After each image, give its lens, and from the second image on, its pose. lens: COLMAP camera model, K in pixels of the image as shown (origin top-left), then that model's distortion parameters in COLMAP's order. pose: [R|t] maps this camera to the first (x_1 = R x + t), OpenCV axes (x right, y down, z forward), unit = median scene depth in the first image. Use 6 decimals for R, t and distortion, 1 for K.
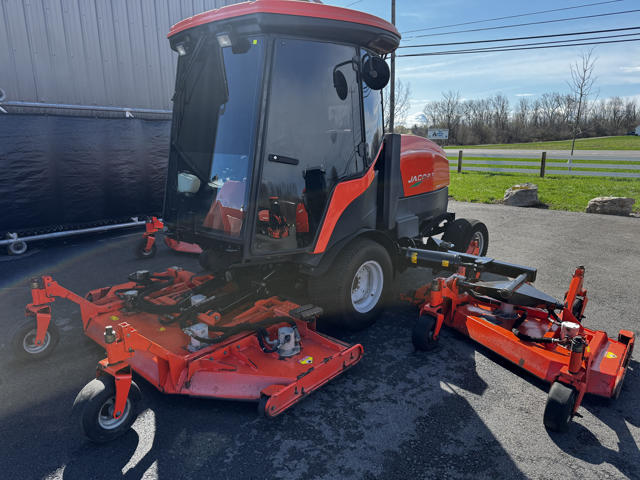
lens RADIAL K [[455.8, 0, 320.6], [0, 455.8, 240.0], [0, 0, 1]] dist [0.011389, -0.009881]
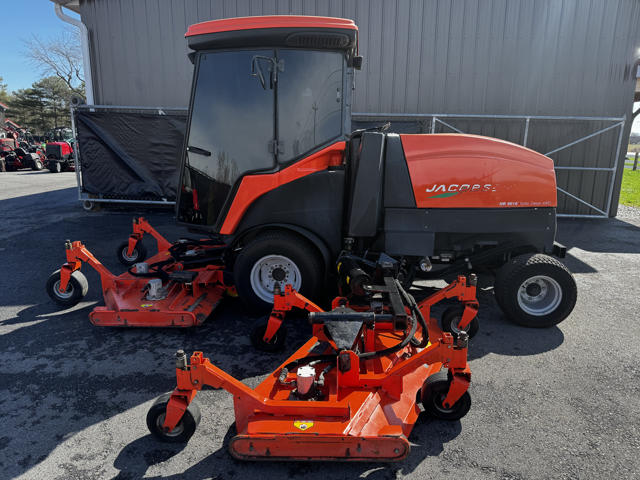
lens RADIAL K [[455.8, 0, 320.5], [0, 455.8, 242.8], [0, 0, 1]] dist [0.011389, -0.009881]
pose [[0.609274, 0.196593, -0.768203, 0.790291], [-0.195913, 0.976066, 0.094406, -0.081950], [0.768377, 0.092982, 0.633207, 0.346089]]
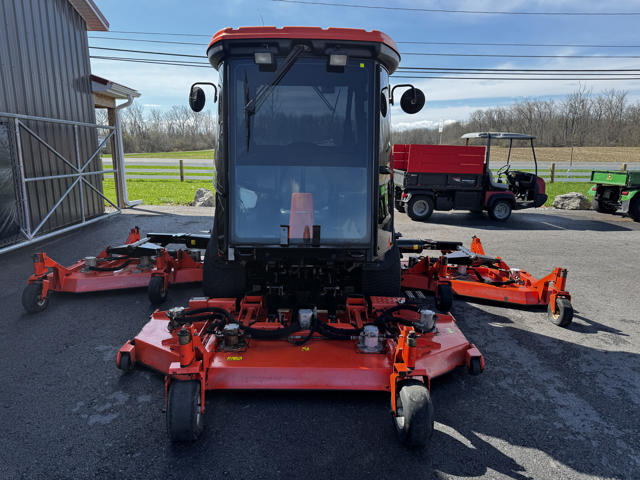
lens RADIAL K [[455.8, 0, 319.7], [0, 455.8, 237.9], [0, 0, 1]] dist [0.011389, -0.009881]
pose [[0.728798, -0.122847, 0.673619, -0.703432], [0.138269, 0.989912, 0.030934, -0.046243], [-0.670623, 0.070596, 0.738431, 0.192757]]
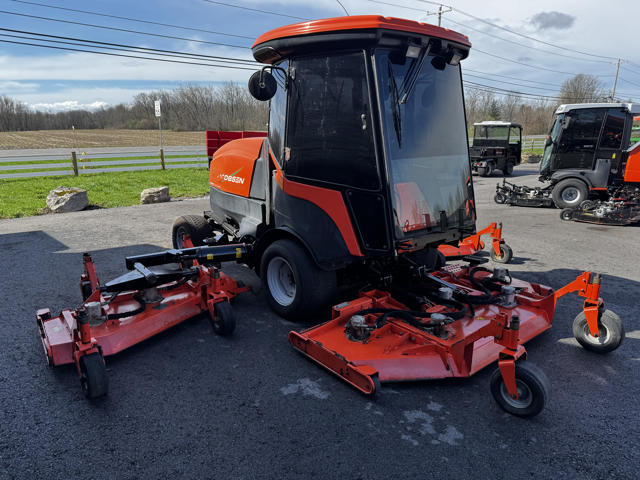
lens RADIAL K [[455.8, 0, 341.8], [0, 455.8, 232.0], [0, 0, 1]] dist [0.011389, -0.009881]
pose [[0.097145, -0.207550, 0.973389, -1.037103], [0.219317, 0.958438, 0.182474, -0.200140], [-0.970805, 0.195755, 0.138627, 0.836975]]
